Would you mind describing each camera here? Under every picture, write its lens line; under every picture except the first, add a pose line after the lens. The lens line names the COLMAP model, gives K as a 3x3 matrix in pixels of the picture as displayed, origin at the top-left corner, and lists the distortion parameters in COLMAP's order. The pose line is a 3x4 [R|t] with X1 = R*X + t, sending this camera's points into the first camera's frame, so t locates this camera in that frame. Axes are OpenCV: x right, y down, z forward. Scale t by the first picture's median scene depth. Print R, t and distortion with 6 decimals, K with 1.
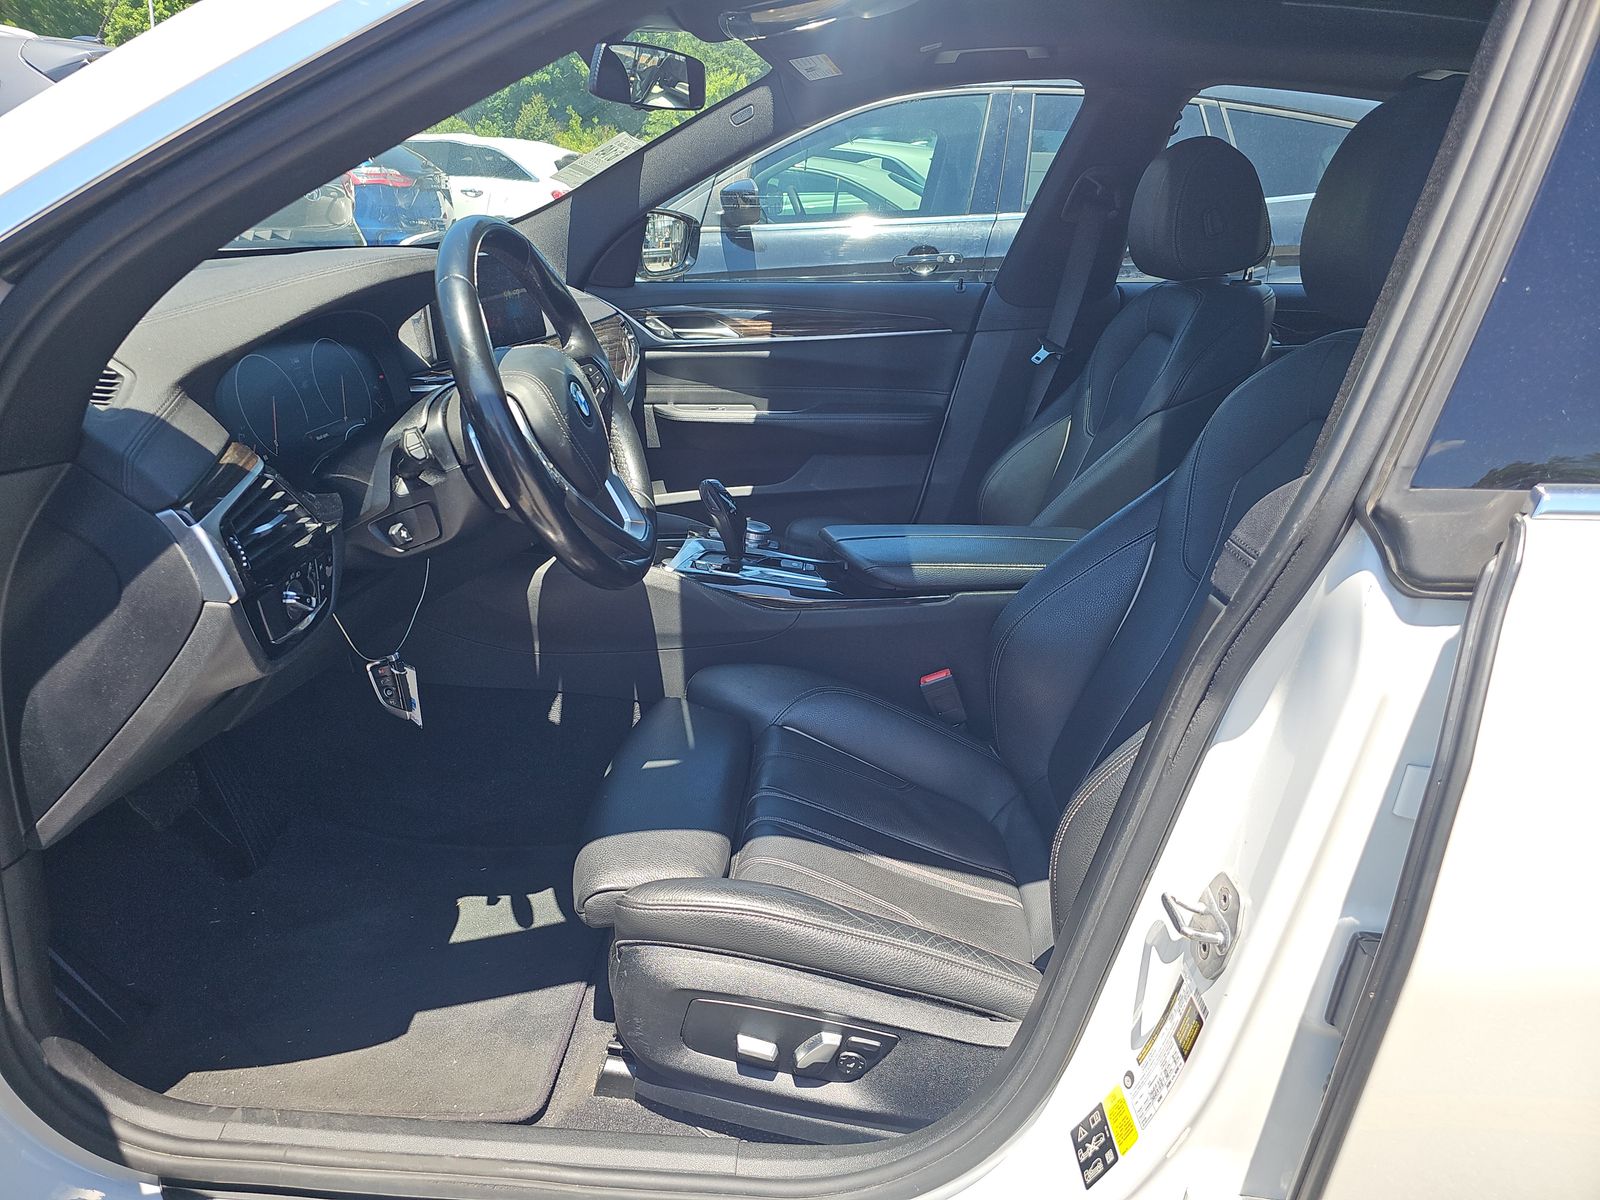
lens RADIAL K [[1070.0, 0, 789.6], [0, 1070.0, 603.6], [0, 0, 1]] dist [0.027162, -0.018774]
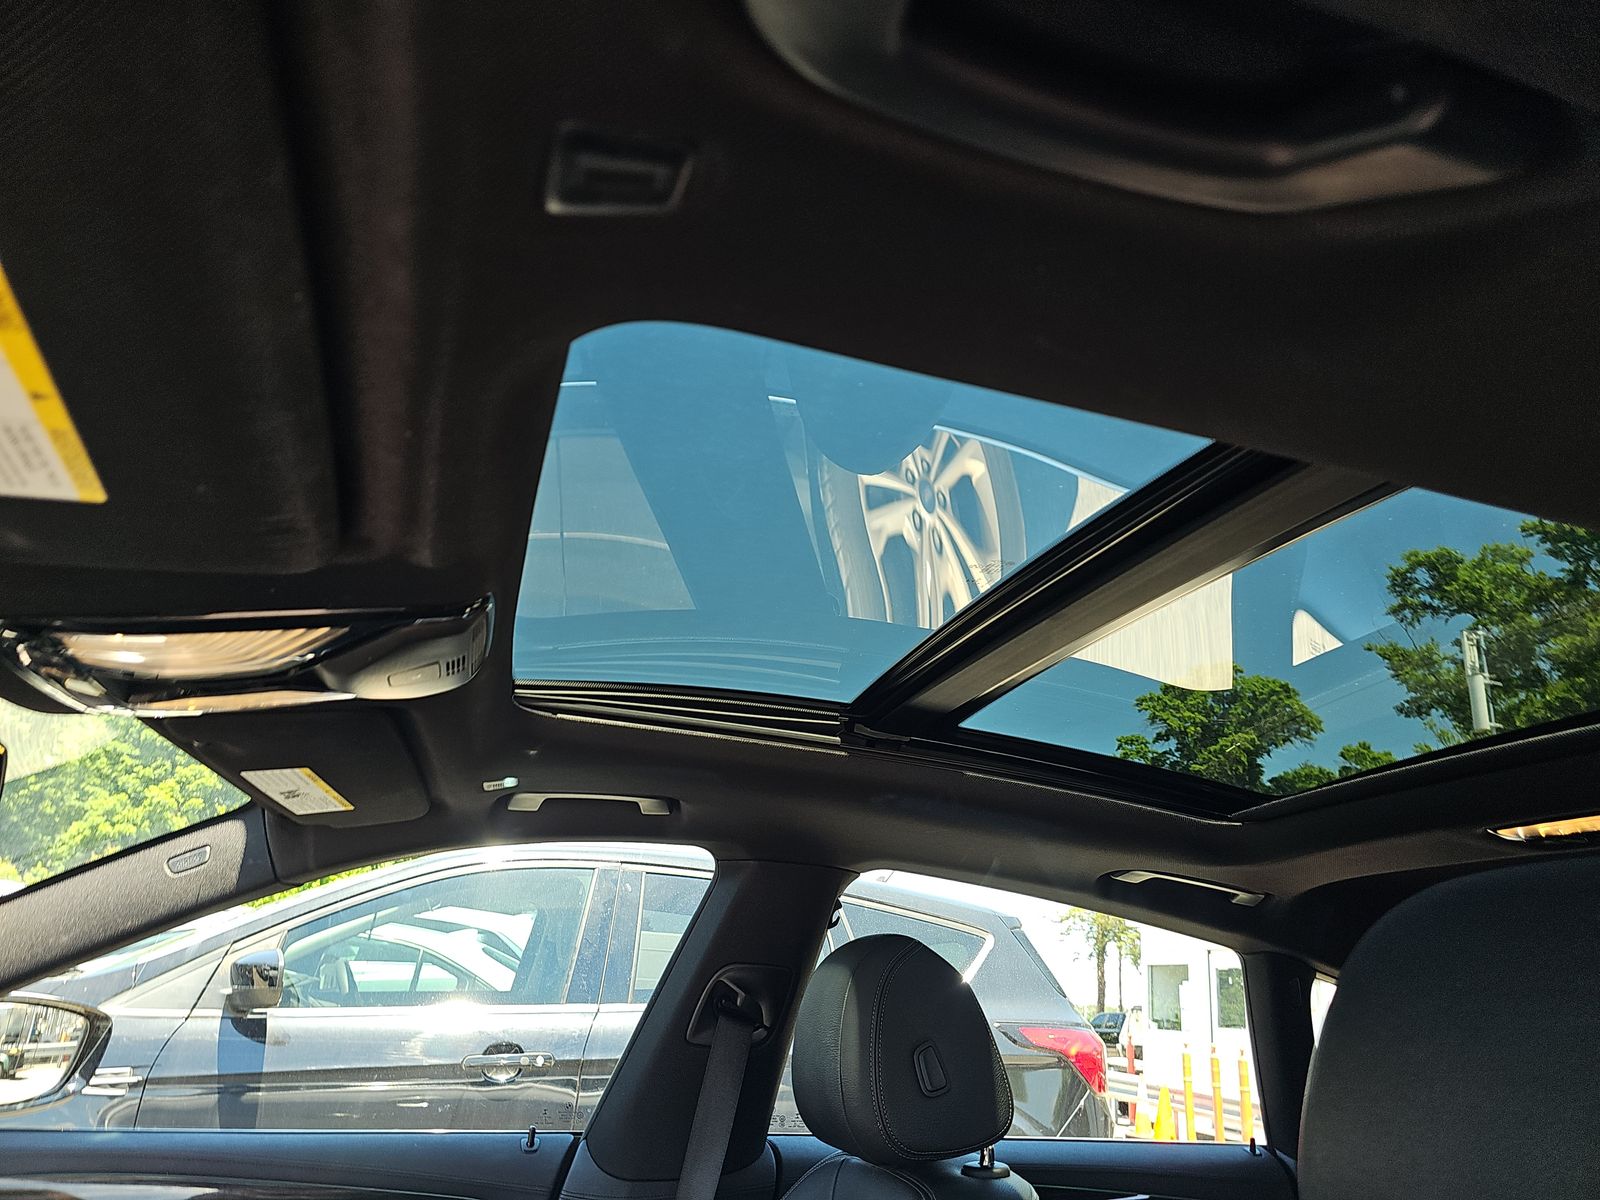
lens RADIAL K [[1070.0, 0, 789.7], [0, 1070.0, 604.2], [0, 0, 1]] dist [0.027162, -0.018774]
pose [[0.941972, 0.147485, 0.301559, 0.037720], [0.078175, 0.777243, -0.624325, -0.077762], [-0.326463, 0.611671, 0.720611, 0.176422]]
